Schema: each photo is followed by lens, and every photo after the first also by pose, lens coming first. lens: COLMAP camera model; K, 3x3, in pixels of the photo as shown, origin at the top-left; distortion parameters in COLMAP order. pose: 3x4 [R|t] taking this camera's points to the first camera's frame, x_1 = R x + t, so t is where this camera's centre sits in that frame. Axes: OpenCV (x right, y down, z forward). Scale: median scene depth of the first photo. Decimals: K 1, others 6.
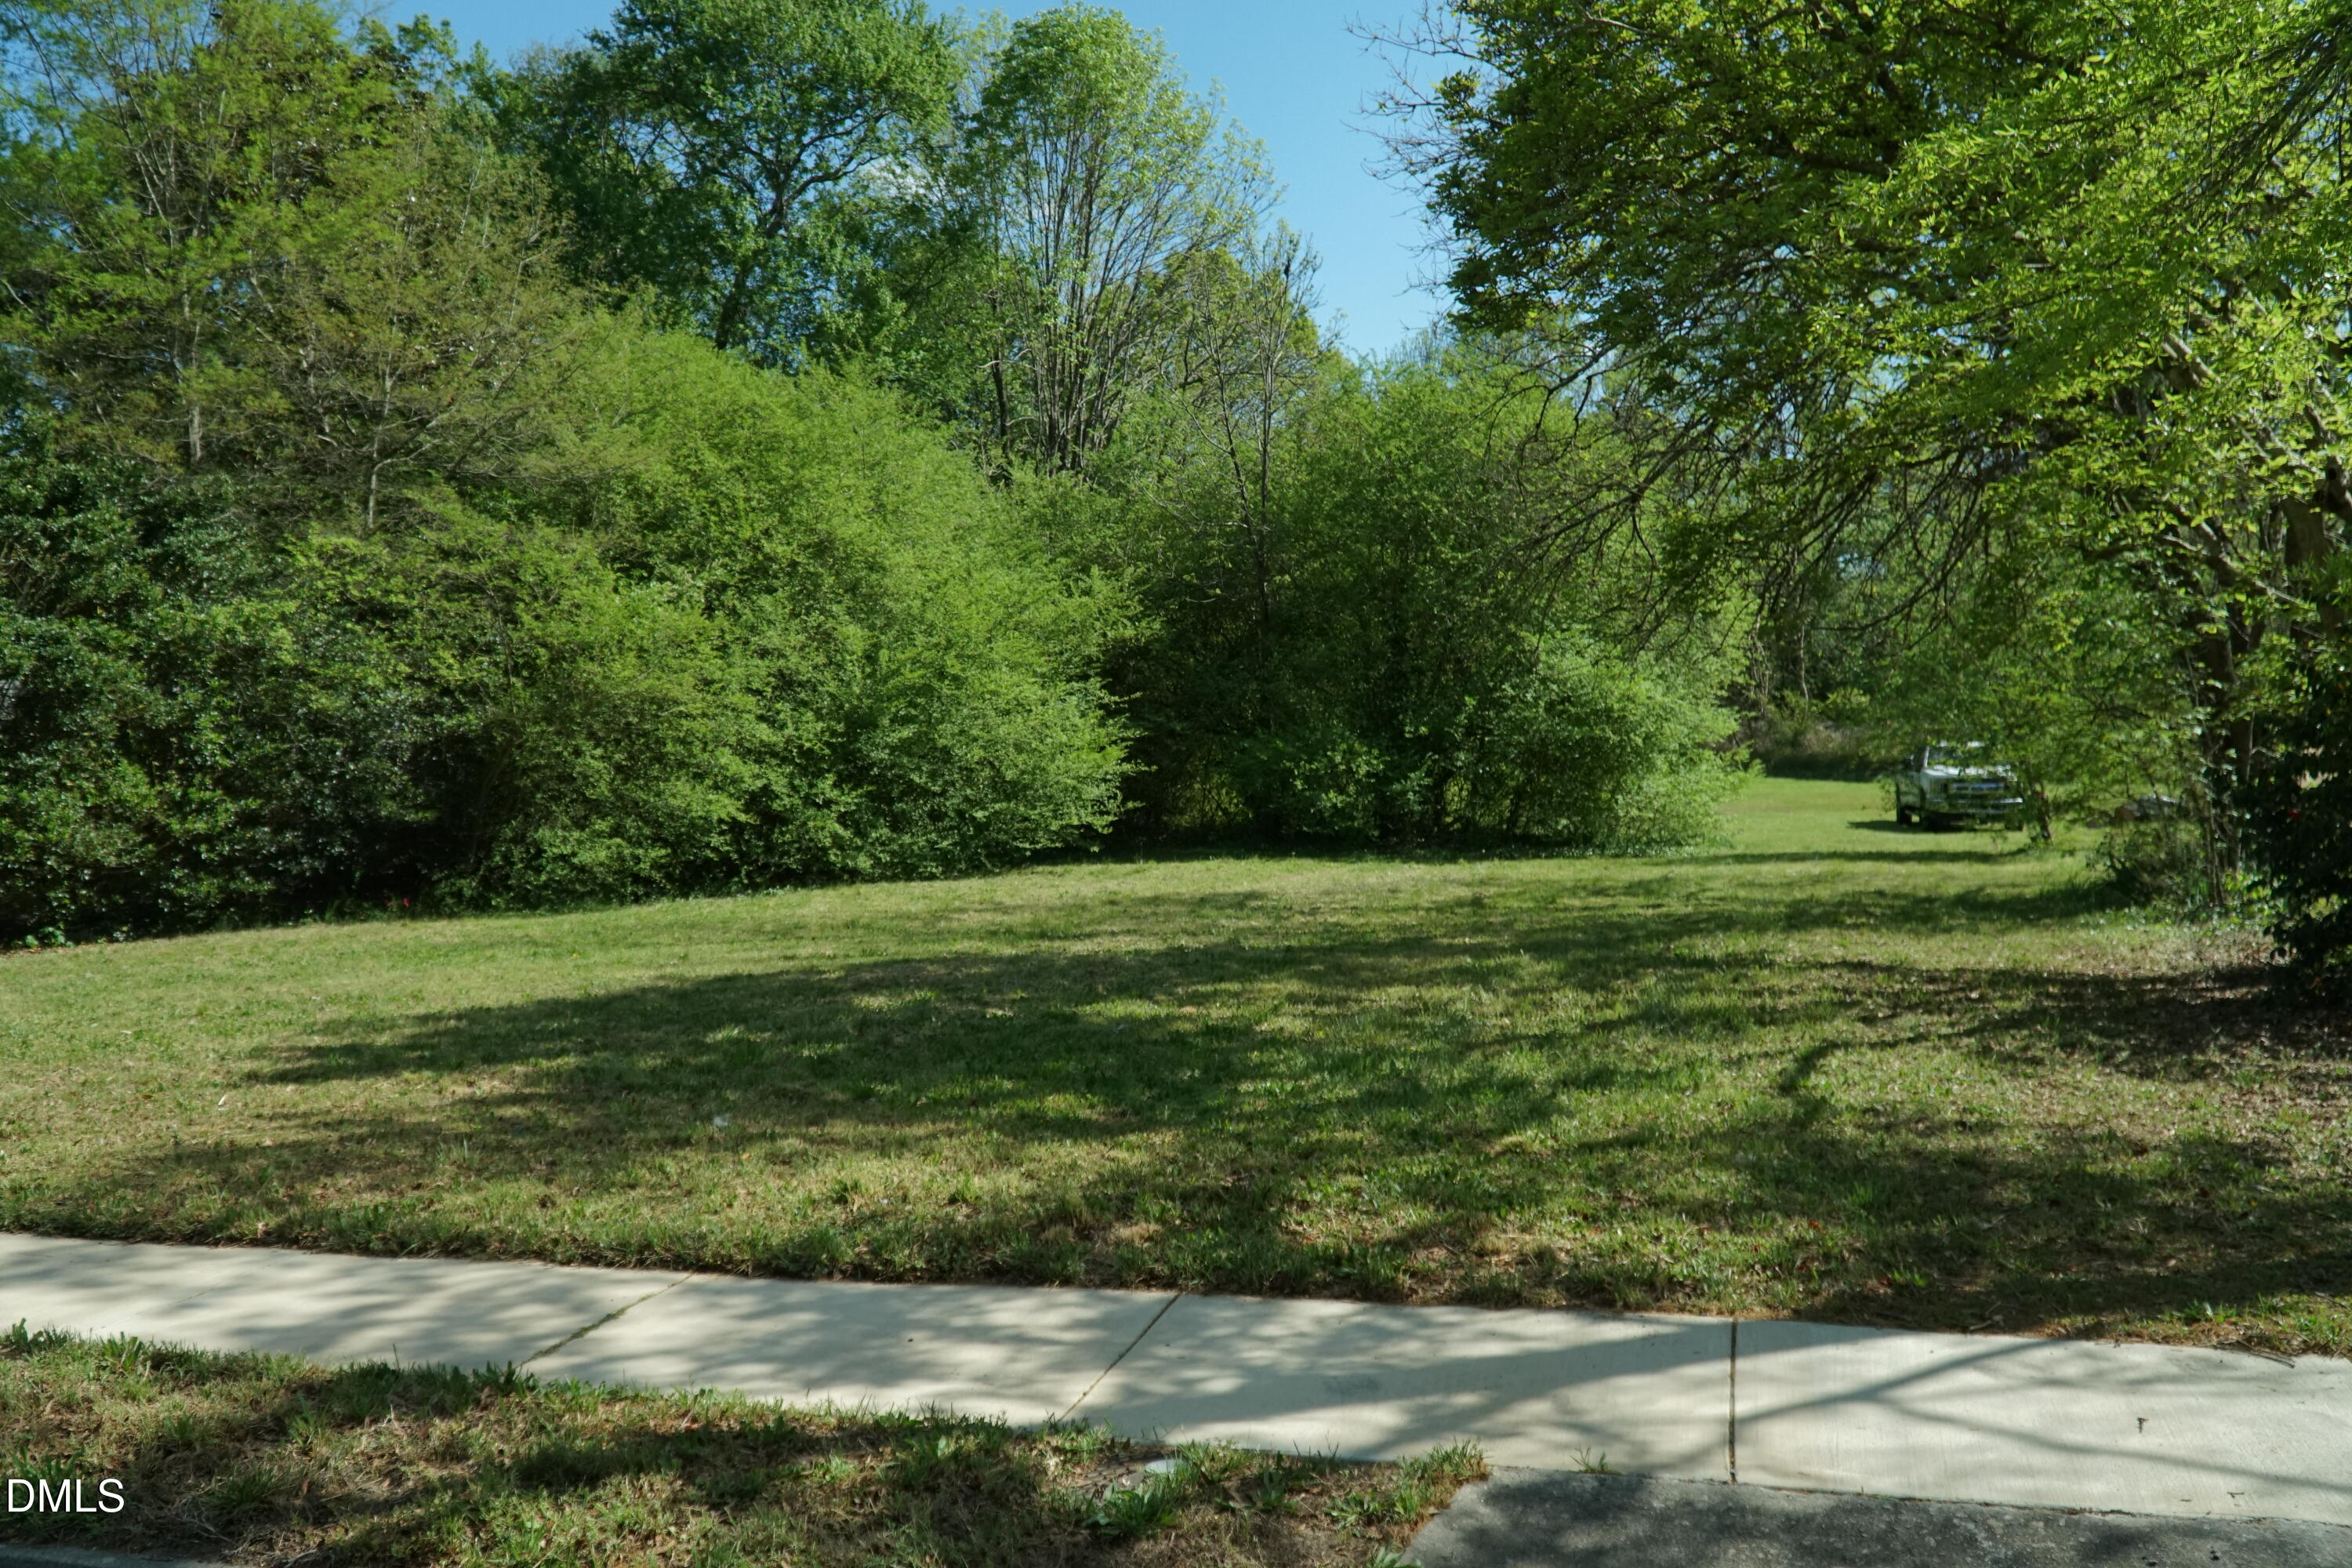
lens RADIAL K [[2122.5, 0, 1125.7], [0, 2122.5, 740.7], [0, 0, 1]] dist [0.193555, -0.374848]
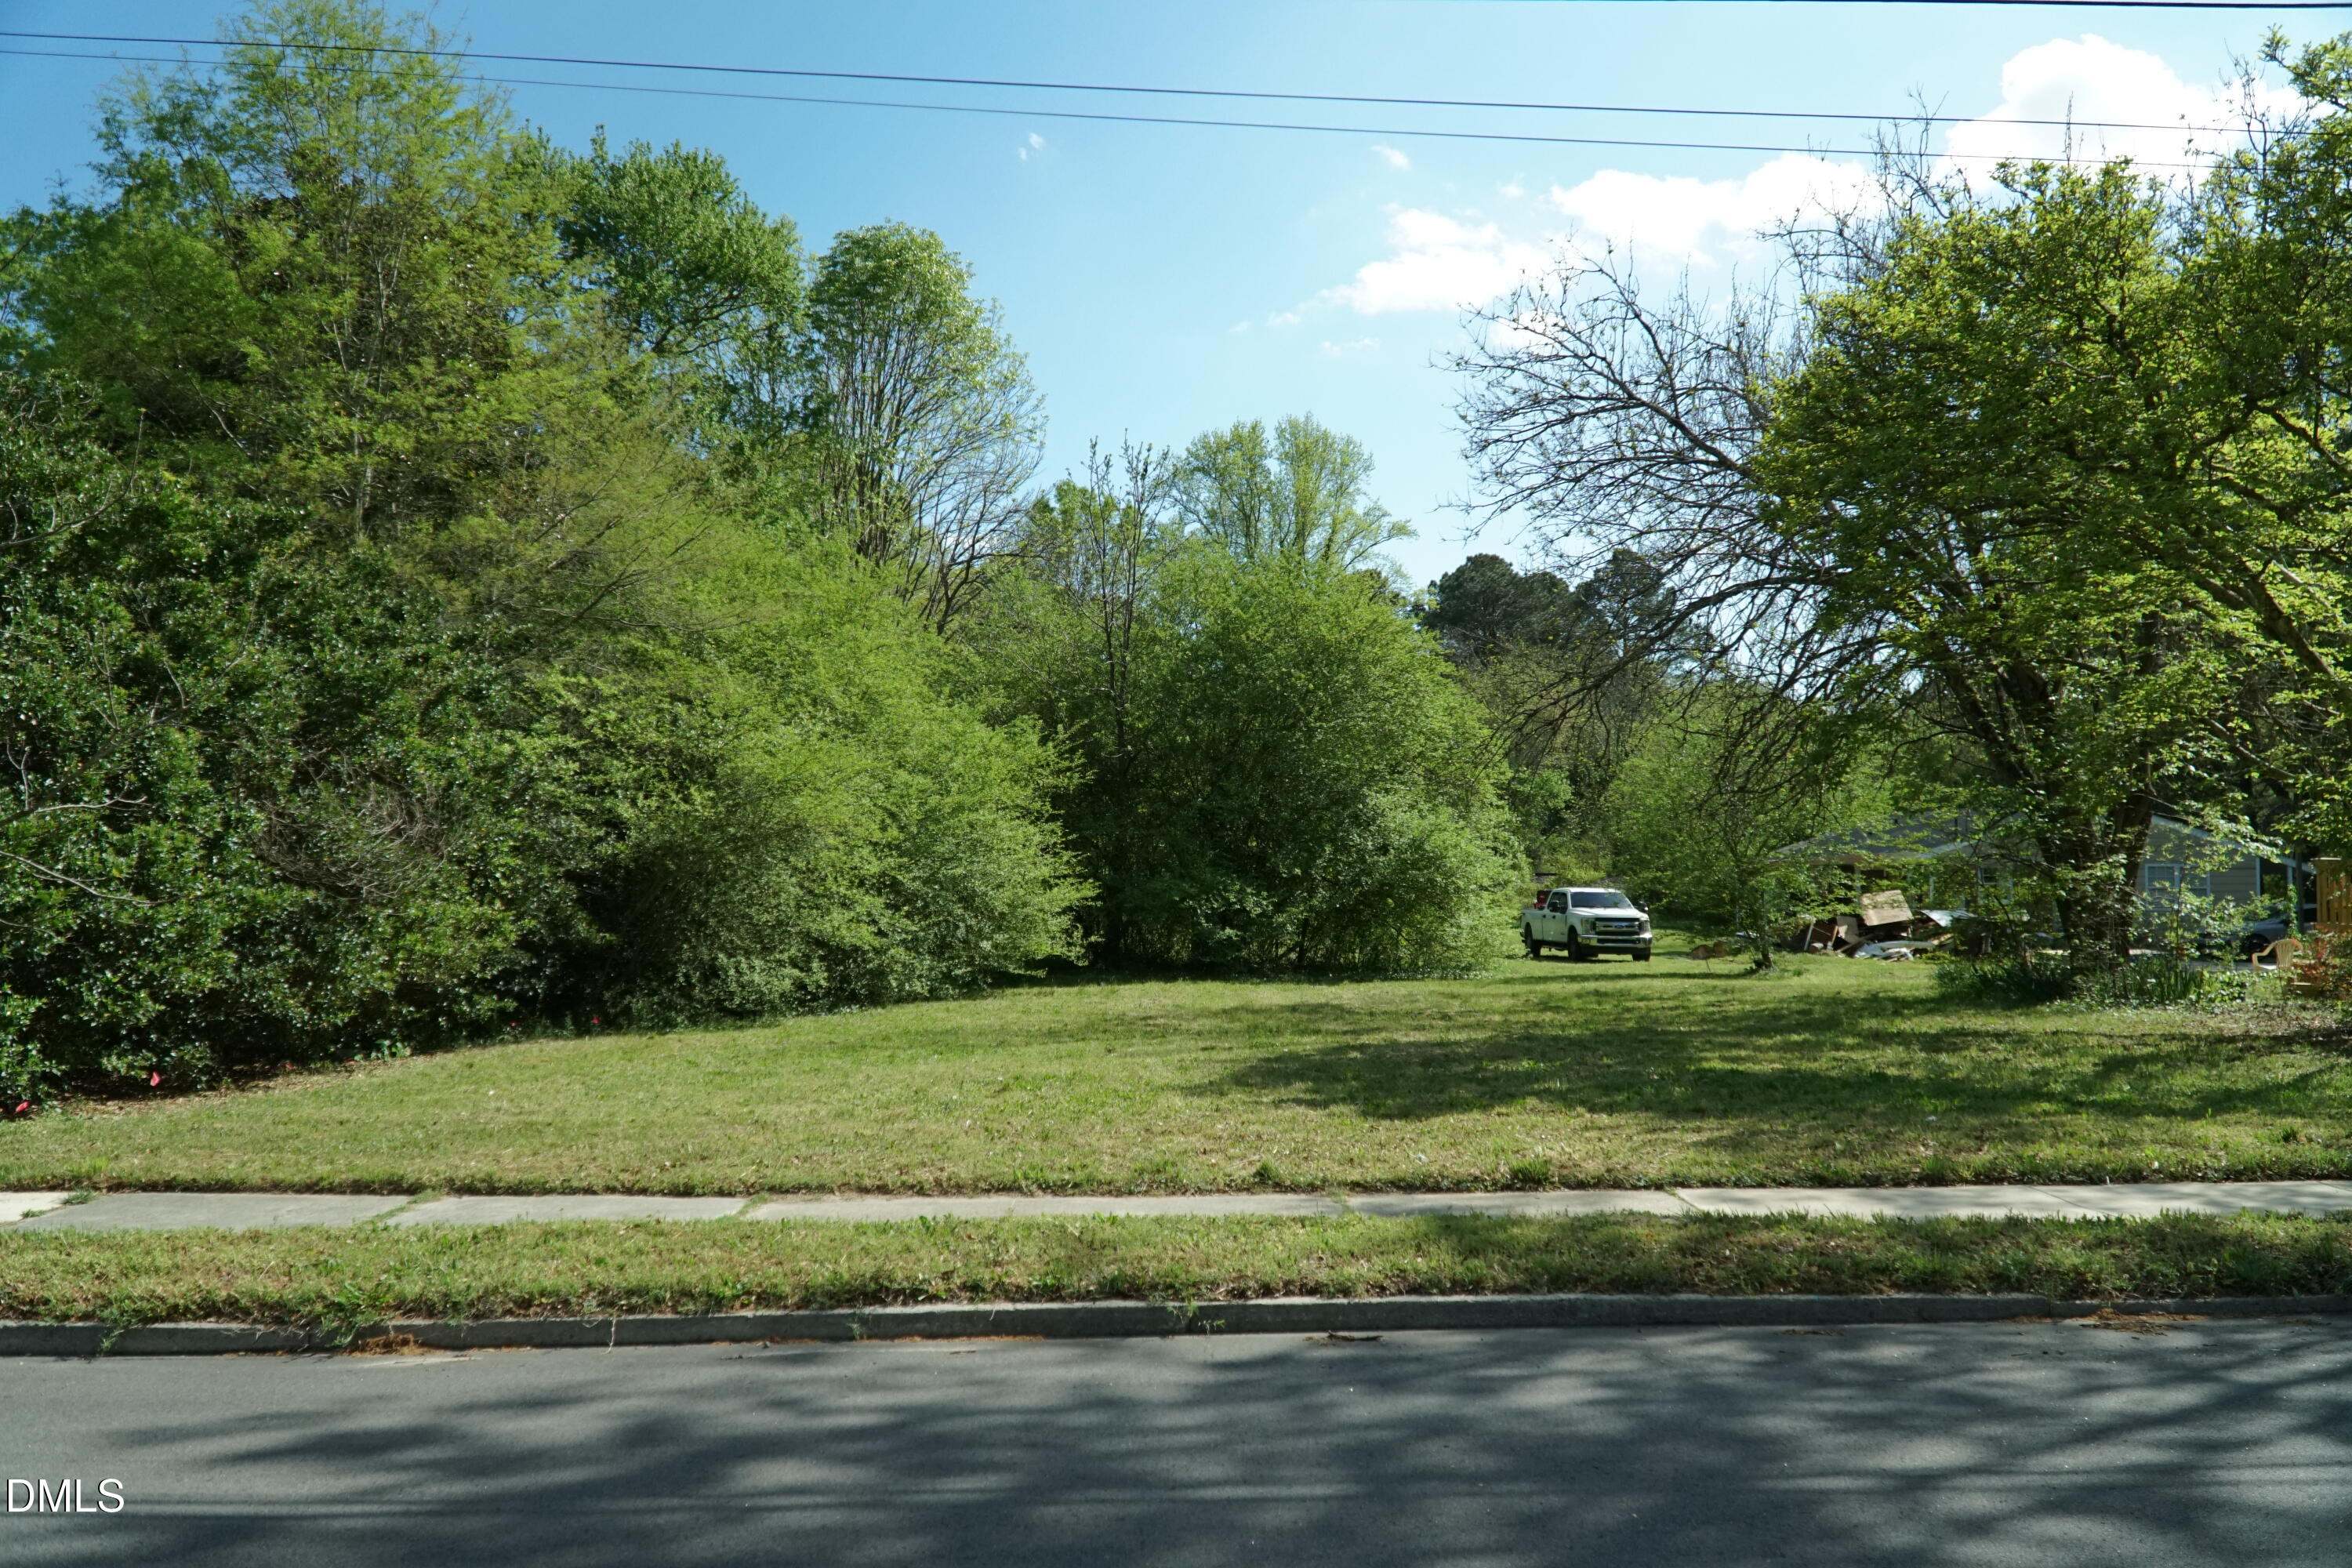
lens RADIAL K [[1980.3, 0, 1146.9], [0, 1980.3, 775.5], [0, 0, 1]] dist [0.106649, -0.182831]
pose [[0.954503, 0.027494, 0.296930, -0.337832], [-0.010196, 0.998167, -0.059648, 0.009549], [-0.298025, 0.053907, 0.953035, -0.019750]]
